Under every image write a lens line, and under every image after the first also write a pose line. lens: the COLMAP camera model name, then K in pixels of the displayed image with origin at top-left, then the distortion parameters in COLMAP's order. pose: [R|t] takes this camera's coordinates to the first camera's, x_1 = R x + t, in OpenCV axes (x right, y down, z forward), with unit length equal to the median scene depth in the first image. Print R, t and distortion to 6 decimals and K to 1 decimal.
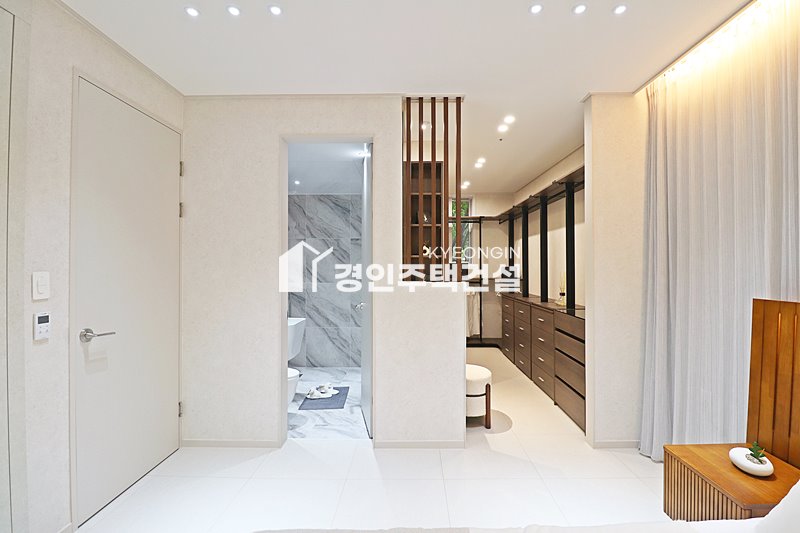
lens RADIAL K [[367.1, 0, 404.8], [0, 367.1, 266.7], [0, 0, 1]] dist [-0.004296, -0.011284]
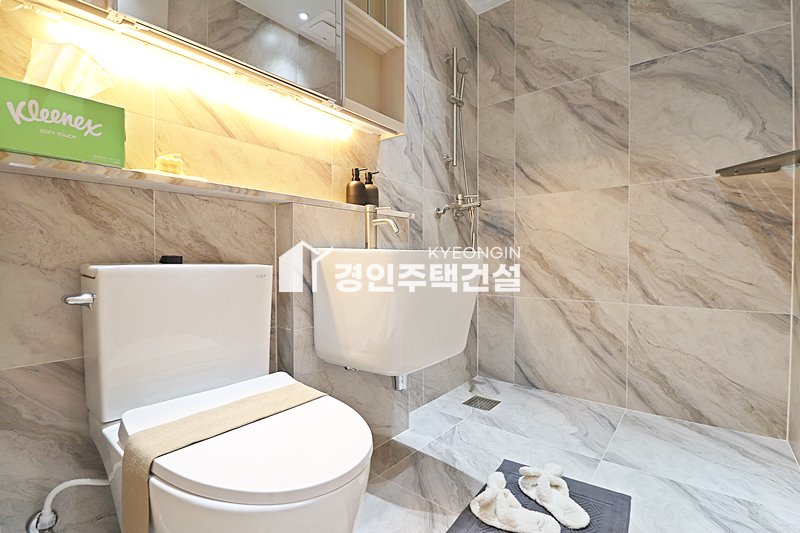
lens RADIAL K [[367.1, 0, 405.6], [0, 367.1, 262.7], [0, 0, 1]] dist [-0.004296, -0.011284]
pose [[0.788263, 0.008899, -0.615275, -0.098056], [-0.000278, 0.999900, 0.014107, 0.118264], [0.615339, -0.010949, 0.788187, 0.564192]]
